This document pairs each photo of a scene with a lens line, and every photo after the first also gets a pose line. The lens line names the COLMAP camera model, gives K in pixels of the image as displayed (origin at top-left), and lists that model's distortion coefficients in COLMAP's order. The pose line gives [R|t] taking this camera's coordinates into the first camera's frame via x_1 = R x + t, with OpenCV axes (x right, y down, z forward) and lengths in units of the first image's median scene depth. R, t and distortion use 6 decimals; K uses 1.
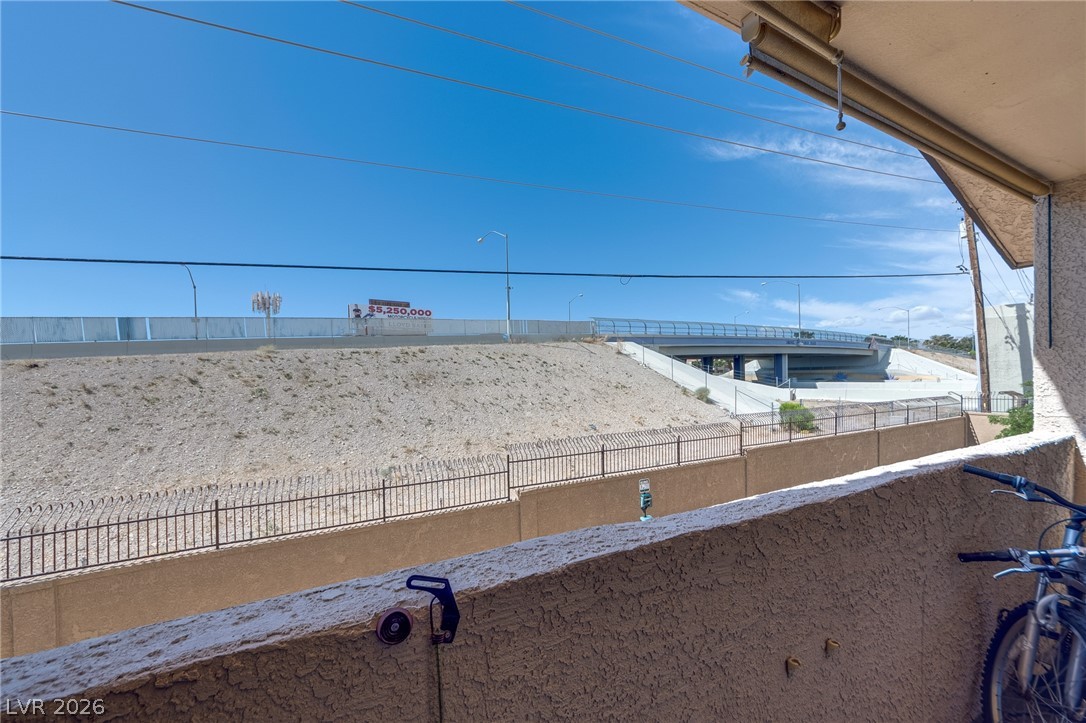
lens RADIAL K [[396.5, 0, 515.2], [0, 396.5, 391.1], [0, 0, 1]] dist [0.000227, 0.002163]
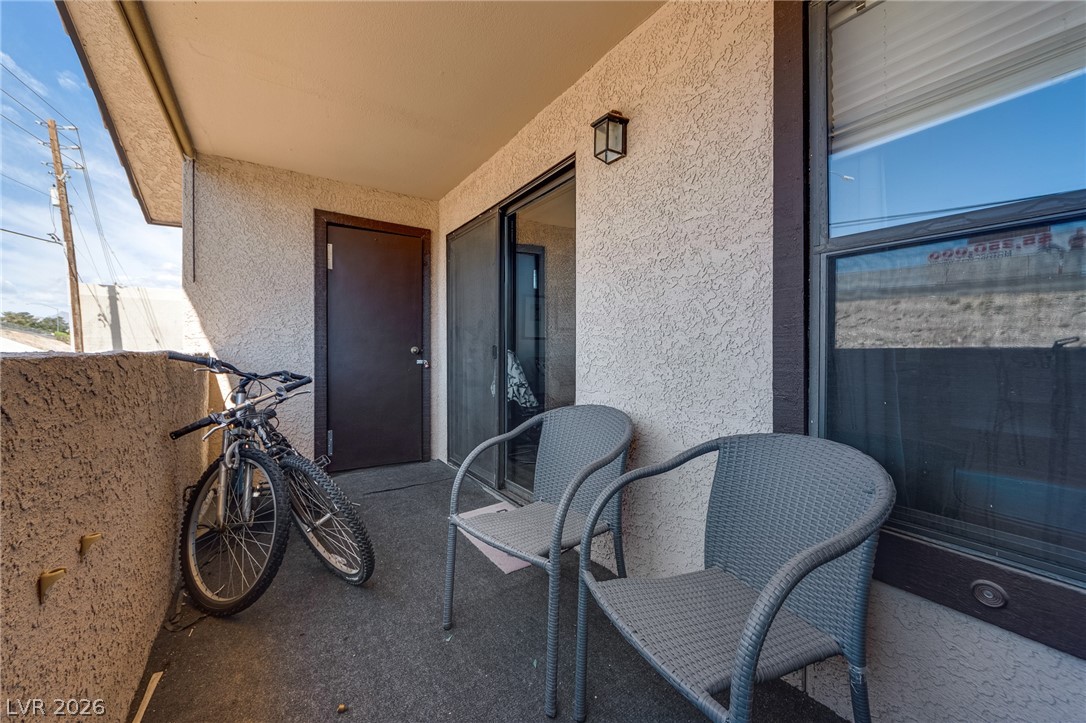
lens RADIAL K [[407.6, 0, 535.9], [0, 407.6, 378.5], [0, 0, 1]] dist [0.001358, 0.000217]
pose [[-0.193258, 0.034028, 0.980558, -0.103403], [0.040263, 0.998832, -0.026727, 0.252646], [-0.980321, 0.034315, -0.194403, 0.196016]]
